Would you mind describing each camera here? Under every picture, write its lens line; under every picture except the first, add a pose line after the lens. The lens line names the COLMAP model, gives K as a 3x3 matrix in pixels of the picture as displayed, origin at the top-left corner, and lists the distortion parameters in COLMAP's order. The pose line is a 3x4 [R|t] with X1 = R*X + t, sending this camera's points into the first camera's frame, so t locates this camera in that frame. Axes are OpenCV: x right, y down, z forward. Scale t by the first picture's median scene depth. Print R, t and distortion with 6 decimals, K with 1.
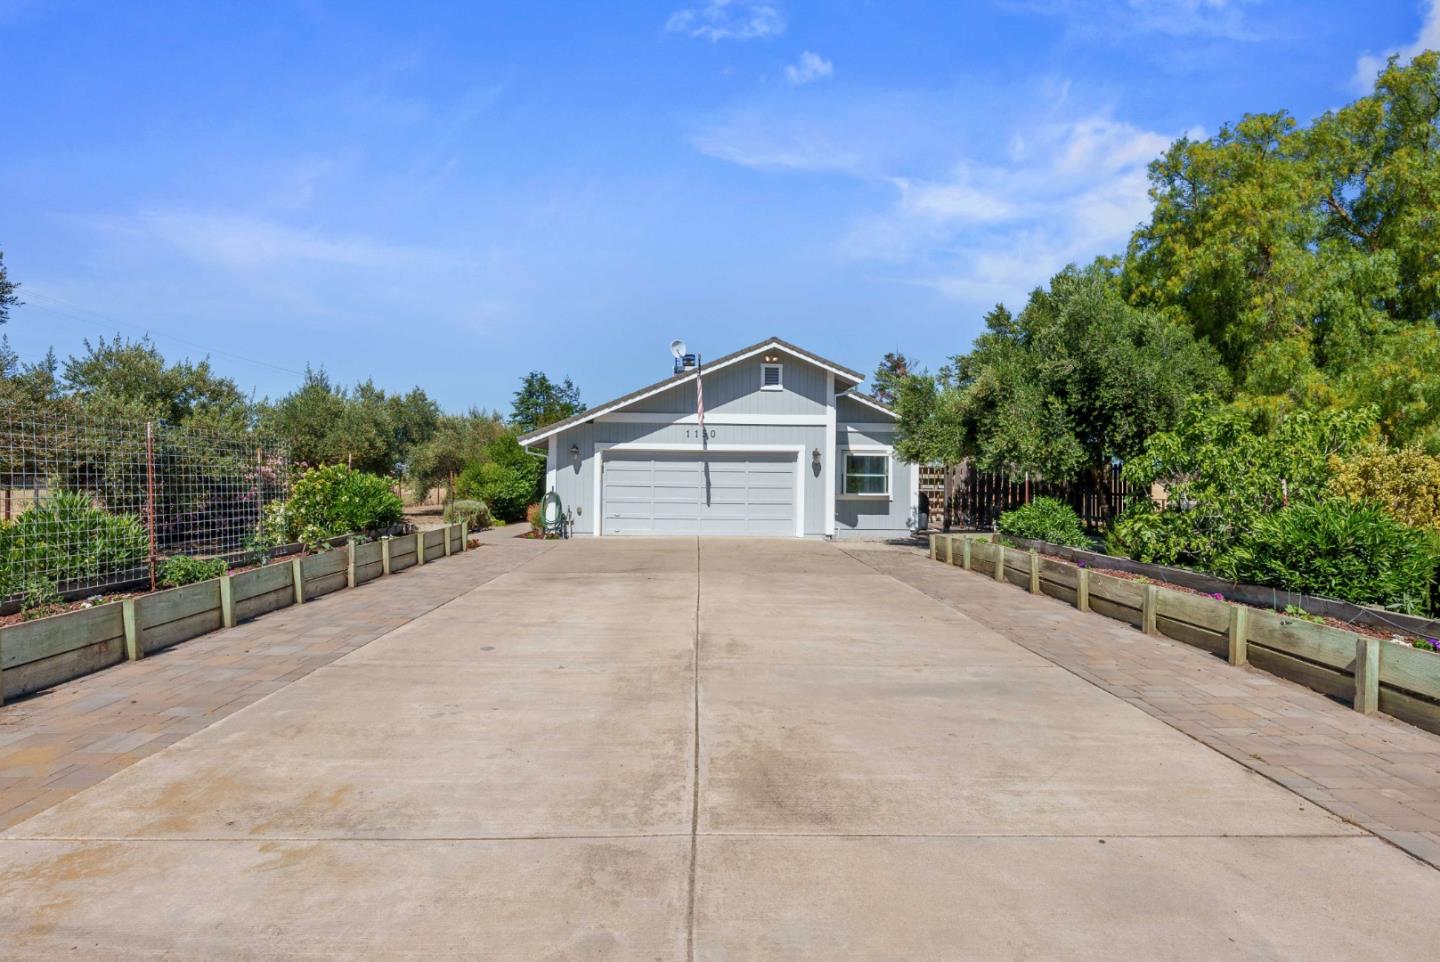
lens RADIAL K [[721.4, 0, 778.3], [0, 721.4, 486.1], [0, 0, 1]] dist [0.003664, -0.001097]
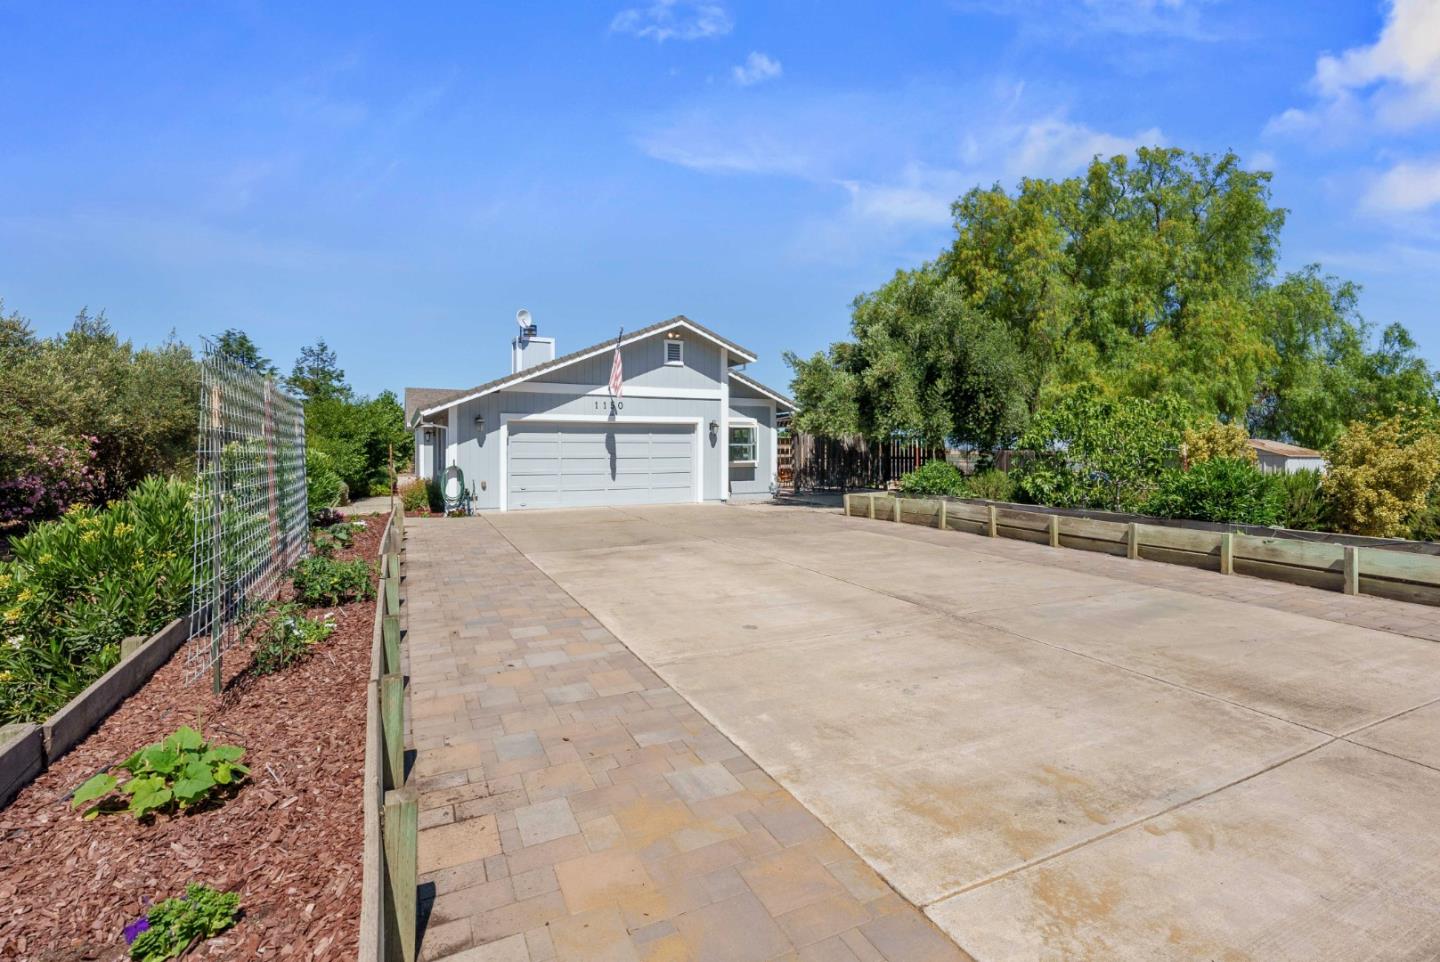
lens RADIAL K [[649.7, 0, 775.2], [0, 649.7, 448.8], [0, 0, 1]] dist [0.001037, 0.000130]
pose [[0.912414, -0.012122, 0.409088, -0.281854], [0.015690, 0.999862, -0.005368, -0.003136], [-0.408967, 0.011316, 0.912479, 0.074743]]
